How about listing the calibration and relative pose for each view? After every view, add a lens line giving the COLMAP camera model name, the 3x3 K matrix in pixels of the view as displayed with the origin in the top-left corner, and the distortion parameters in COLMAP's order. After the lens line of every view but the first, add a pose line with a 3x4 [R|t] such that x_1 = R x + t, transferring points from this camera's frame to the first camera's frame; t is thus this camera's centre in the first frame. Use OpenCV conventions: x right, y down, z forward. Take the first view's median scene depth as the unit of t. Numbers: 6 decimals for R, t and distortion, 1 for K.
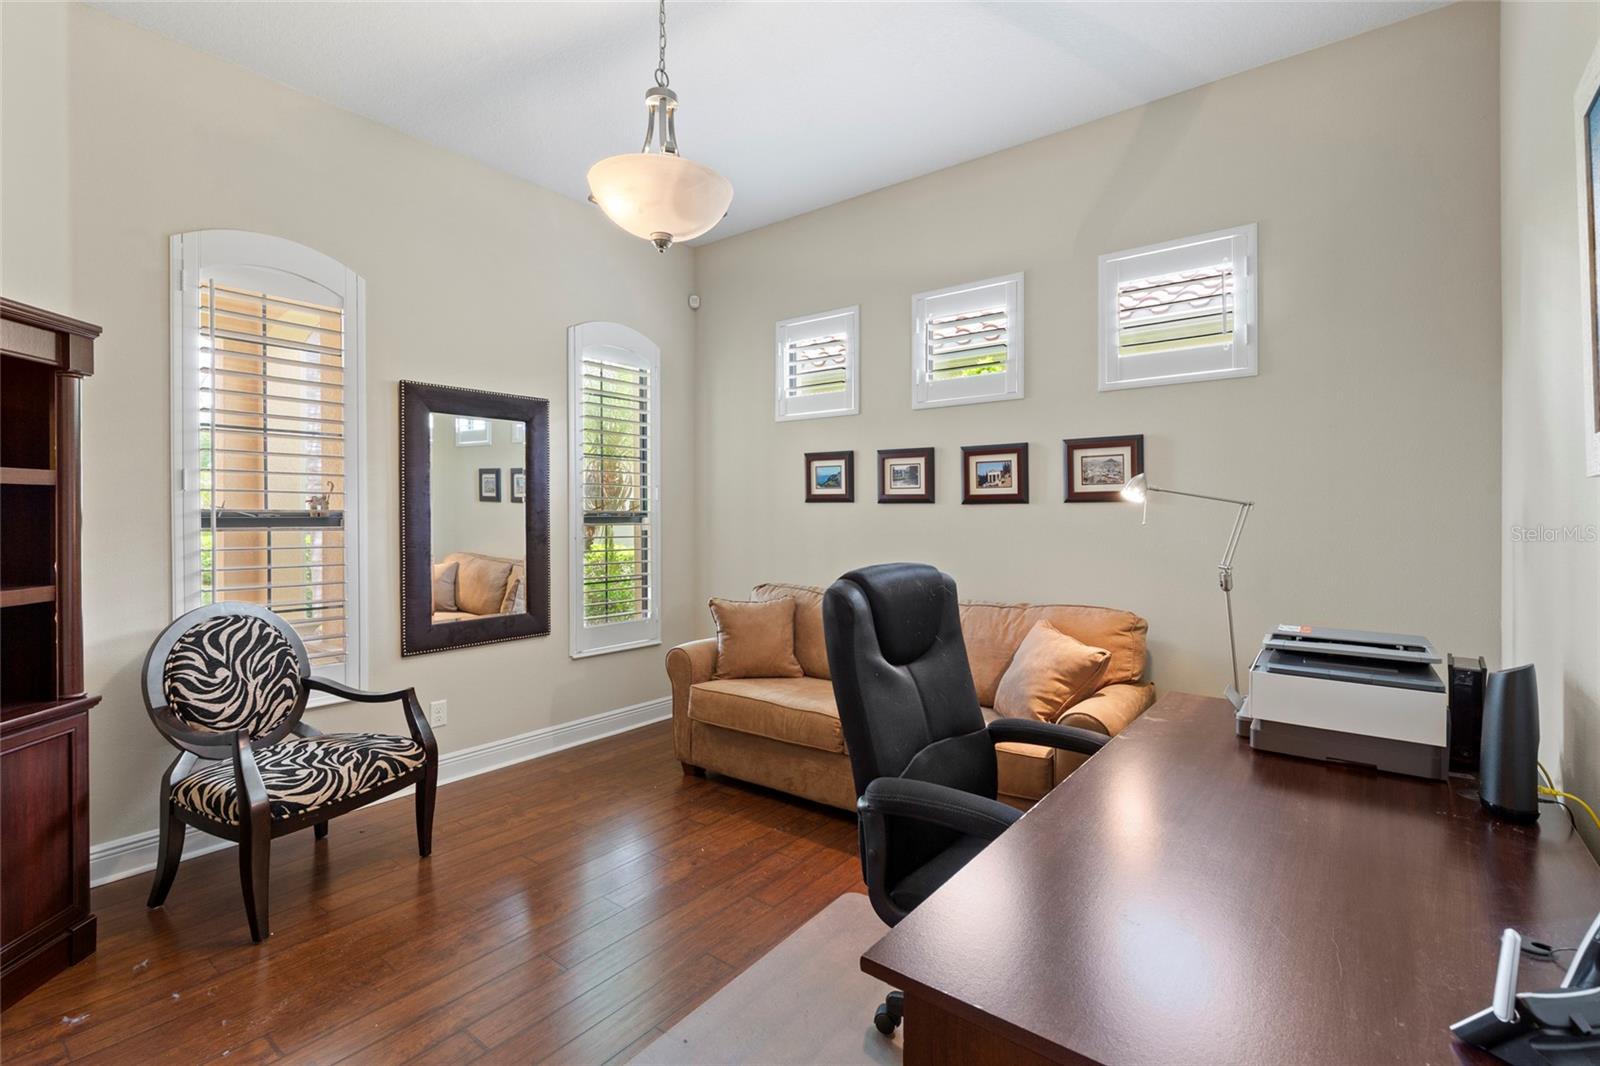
lens RADIAL K [[729.5, 0, 800.4], [0, 729.5, 526.5], [0, 0, 1]] dist [0.000188, -0.000576]
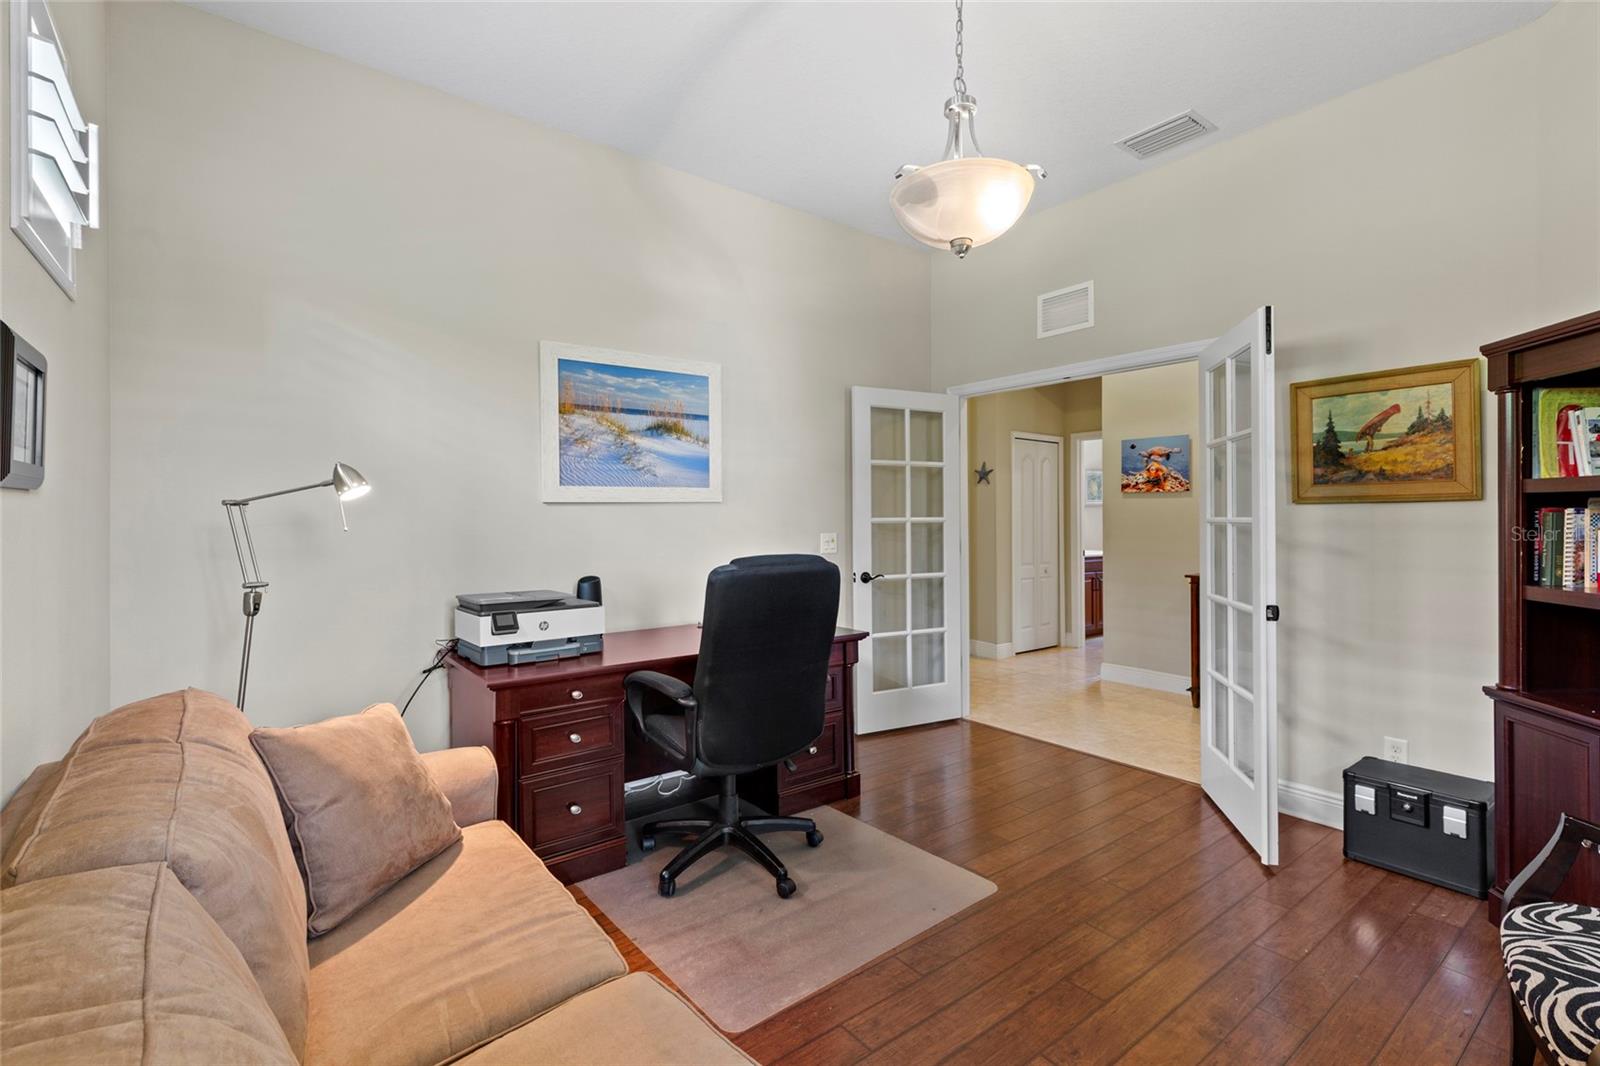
lens RADIAL K [[729.5, 0, 799.4], [0, 729.5, 523.5], [0, 0, 1]] dist [0.000188, -0.000576]
pose [[-0.965796, 0.004412, 0.259264, -0.242764], [0.005683, 0.999975, 0.004151, 0.023258], [-0.259239, 0.005482, -0.965798, 1.608842]]
